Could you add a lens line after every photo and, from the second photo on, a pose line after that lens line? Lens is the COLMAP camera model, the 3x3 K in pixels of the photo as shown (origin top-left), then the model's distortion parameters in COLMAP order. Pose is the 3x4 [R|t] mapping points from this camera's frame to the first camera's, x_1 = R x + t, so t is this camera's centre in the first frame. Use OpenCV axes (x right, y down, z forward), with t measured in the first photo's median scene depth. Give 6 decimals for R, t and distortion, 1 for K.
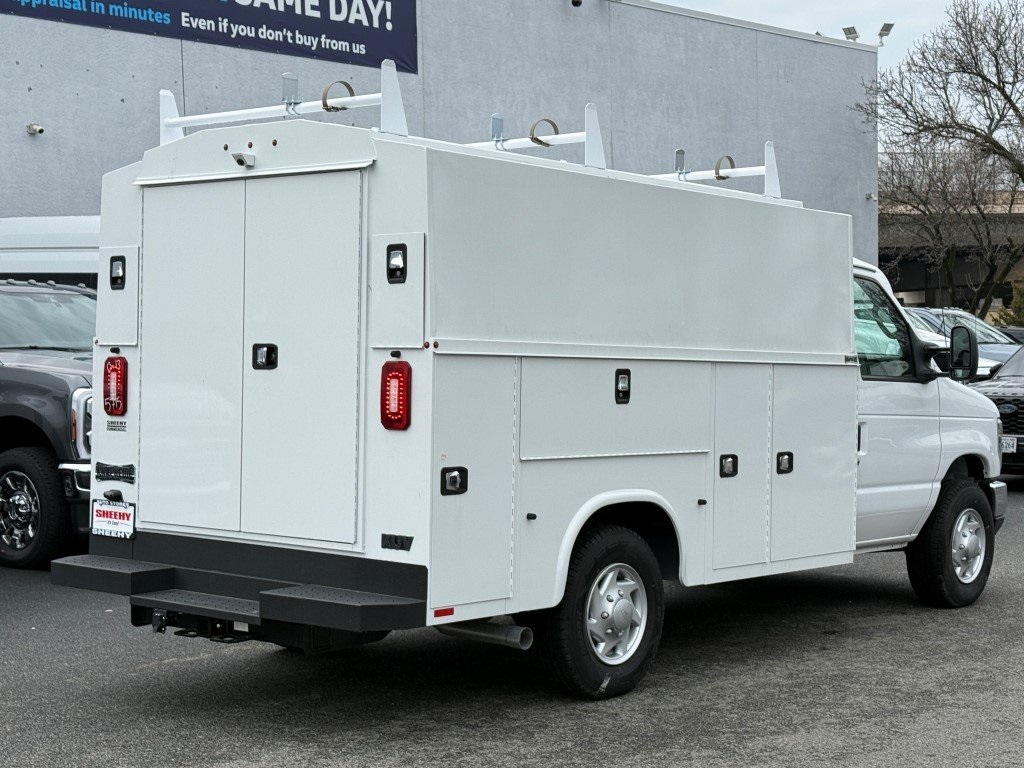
lens RADIAL K [[1697.7, 0, 512.0], [0, 1697.7, 384.0], [0, 0, 1]] dist [0.147120, 0.031512]
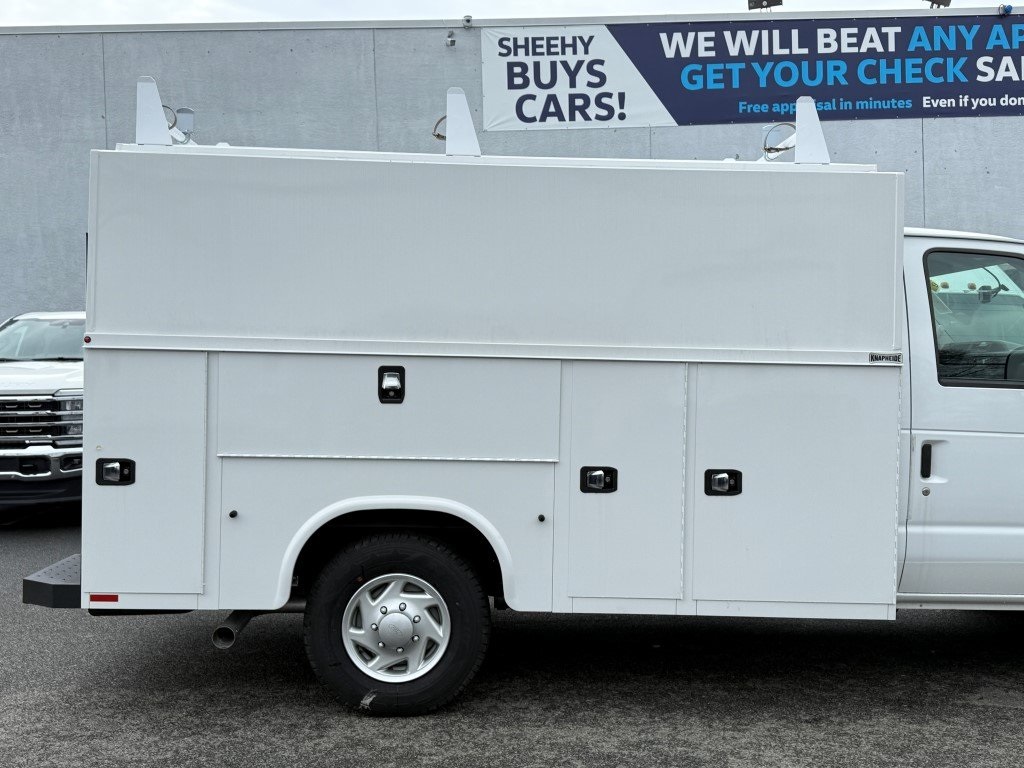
lens RADIAL K [[1100.9, 0, 512.0], [0, 1100.9, 384.0], [0, 0, 1]] dist [0.145592, -0.351904]
pose [[0.669311, 0.005181, -0.742965, 0.331792], [-0.015318, 0.999859, -0.006827, 0.002448], [0.742825, 0.015950, 0.669296, 0.381206]]
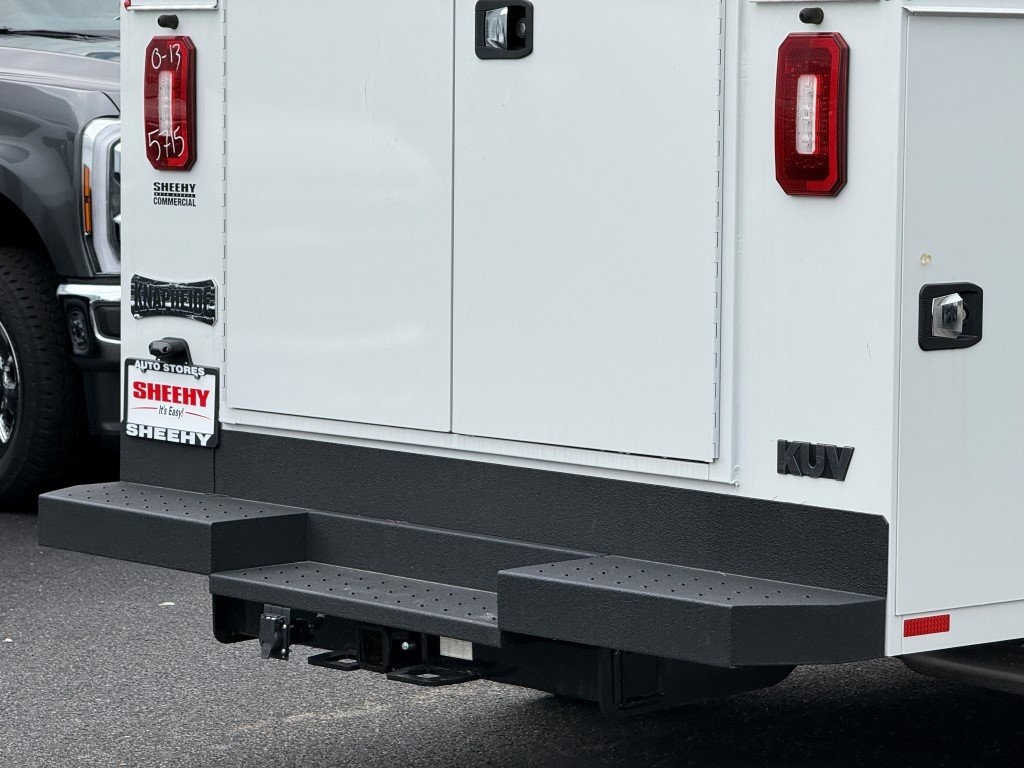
lens RADIAL K [[3606.9, 0, 512.0], [0, 3606.9, 384.0], [0, 0, 1]] dist [0.227954, 1.646105]
pose [[0.990664, 0.003454, -0.136279, -0.016633], [0.006138, 0.997535, 0.069901, 0.008745], [0.136185, -0.070085, 0.988201, 0.082737]]
